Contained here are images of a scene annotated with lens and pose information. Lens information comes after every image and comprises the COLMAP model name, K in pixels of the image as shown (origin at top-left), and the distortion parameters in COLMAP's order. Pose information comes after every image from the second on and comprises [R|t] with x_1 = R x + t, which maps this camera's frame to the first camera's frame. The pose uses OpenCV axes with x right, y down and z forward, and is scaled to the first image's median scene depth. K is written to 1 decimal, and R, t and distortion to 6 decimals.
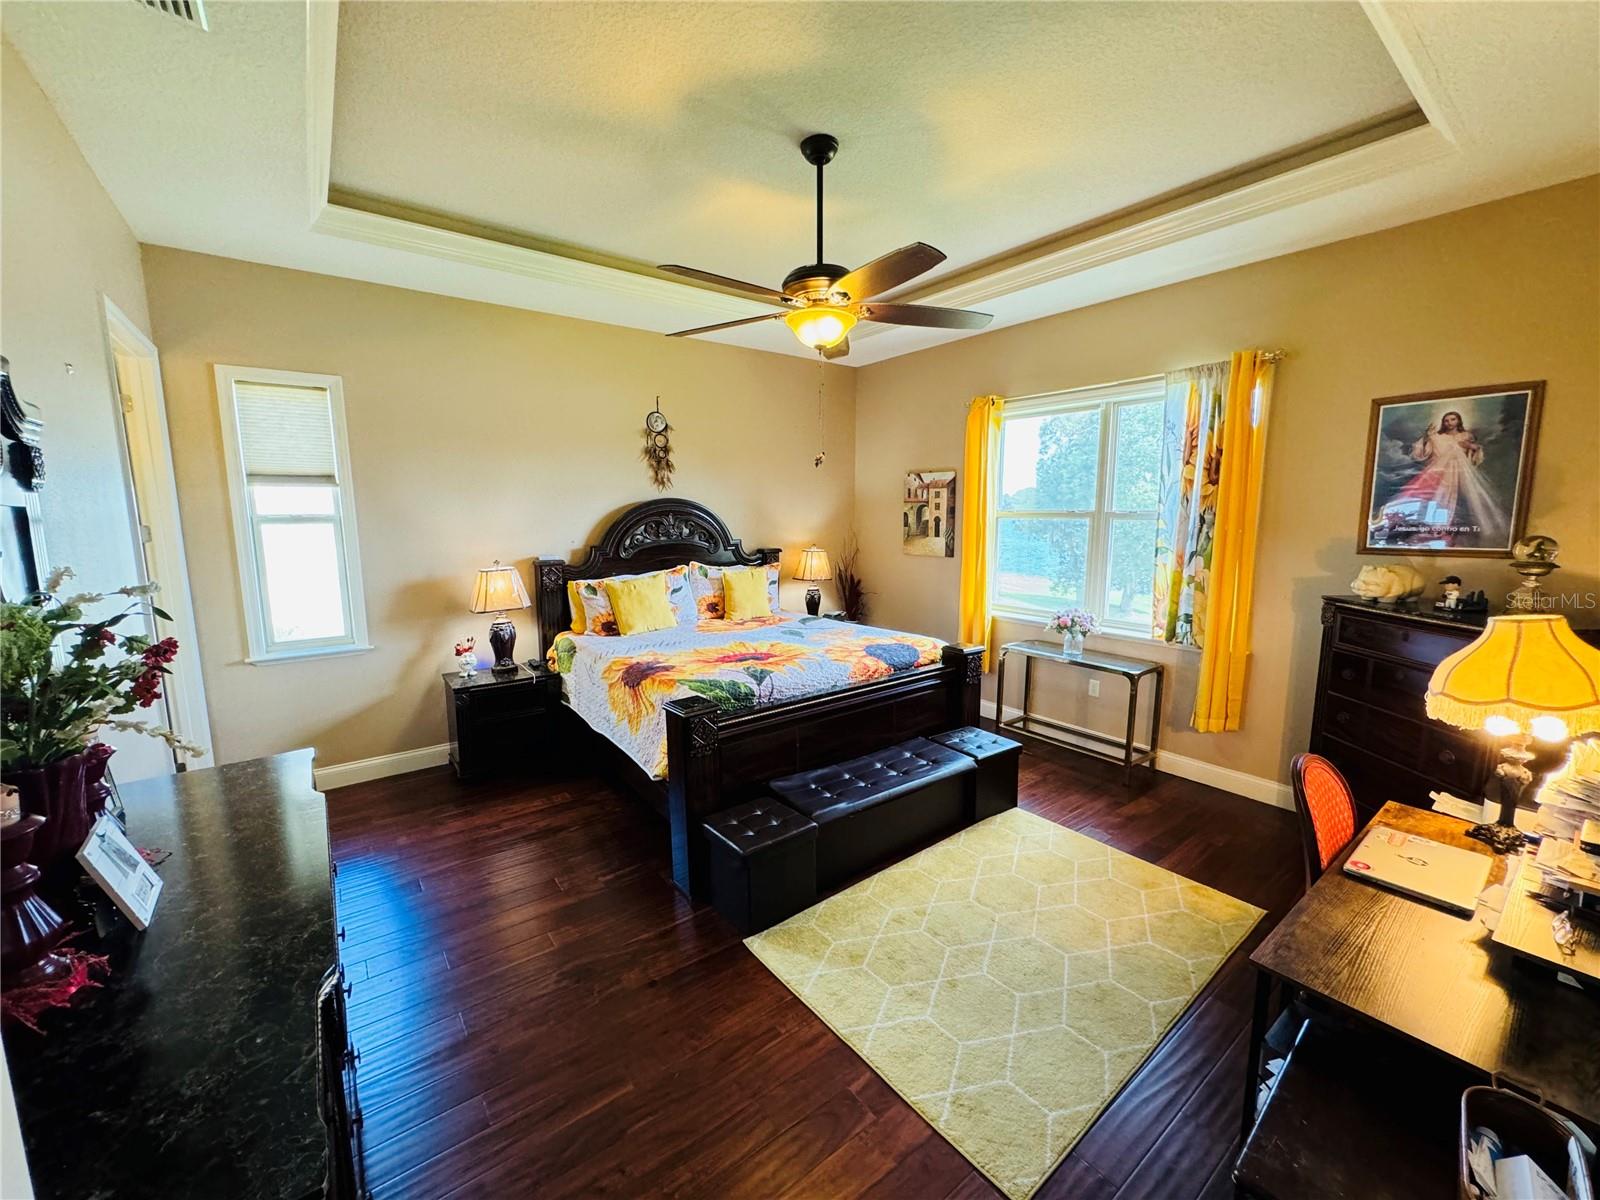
lens RADIAL K [[638.6, 0, 796.7], [0, 638.6, 599.5], [0, 0, 1]] dist [-0.002638, 0.000287]
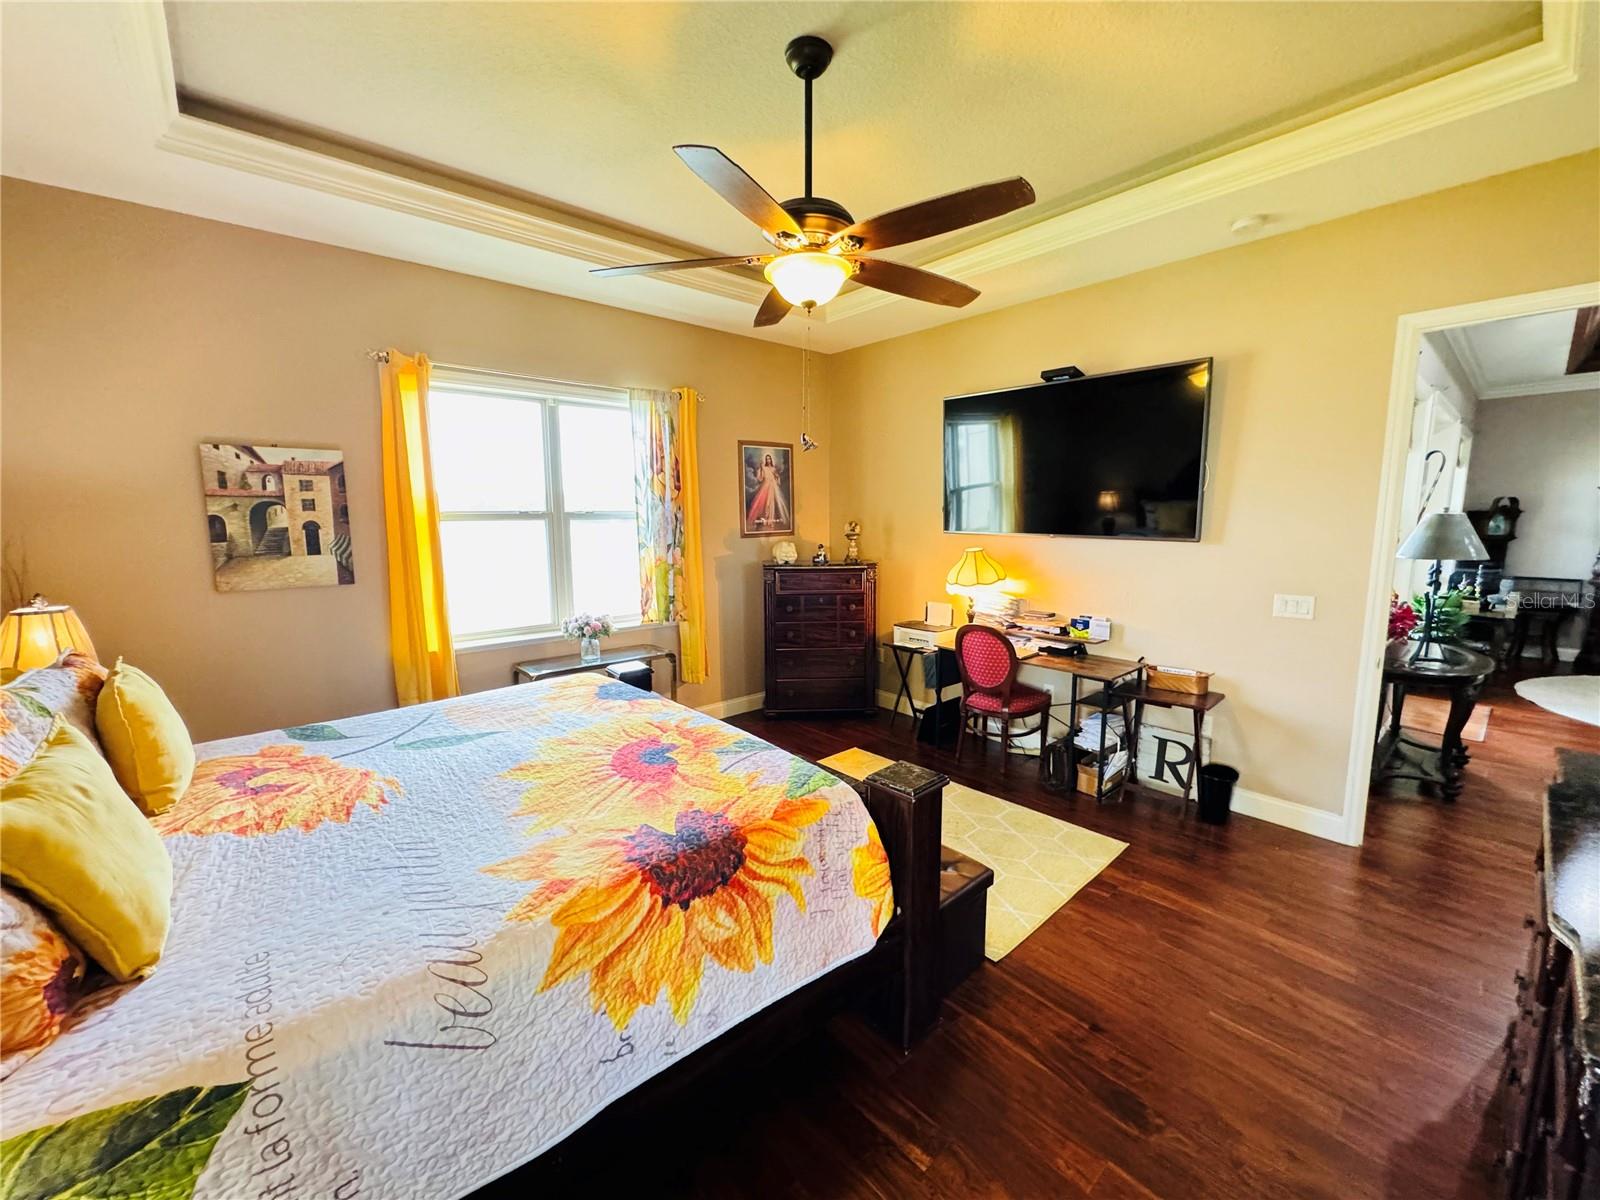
lens RADIAL K [[638.6, 0, 796.7], [0, 638.6, 599.5], [0, 0, 1]] dist [-0.002638, 0.000287]
pose [[-0.060524, -0.133237, 0.989234, -0.447340], [0.143800, 0.979549, 0.140730, -0.079215], [-0.987754, 0.150770, -0.040127, 0.602871]]
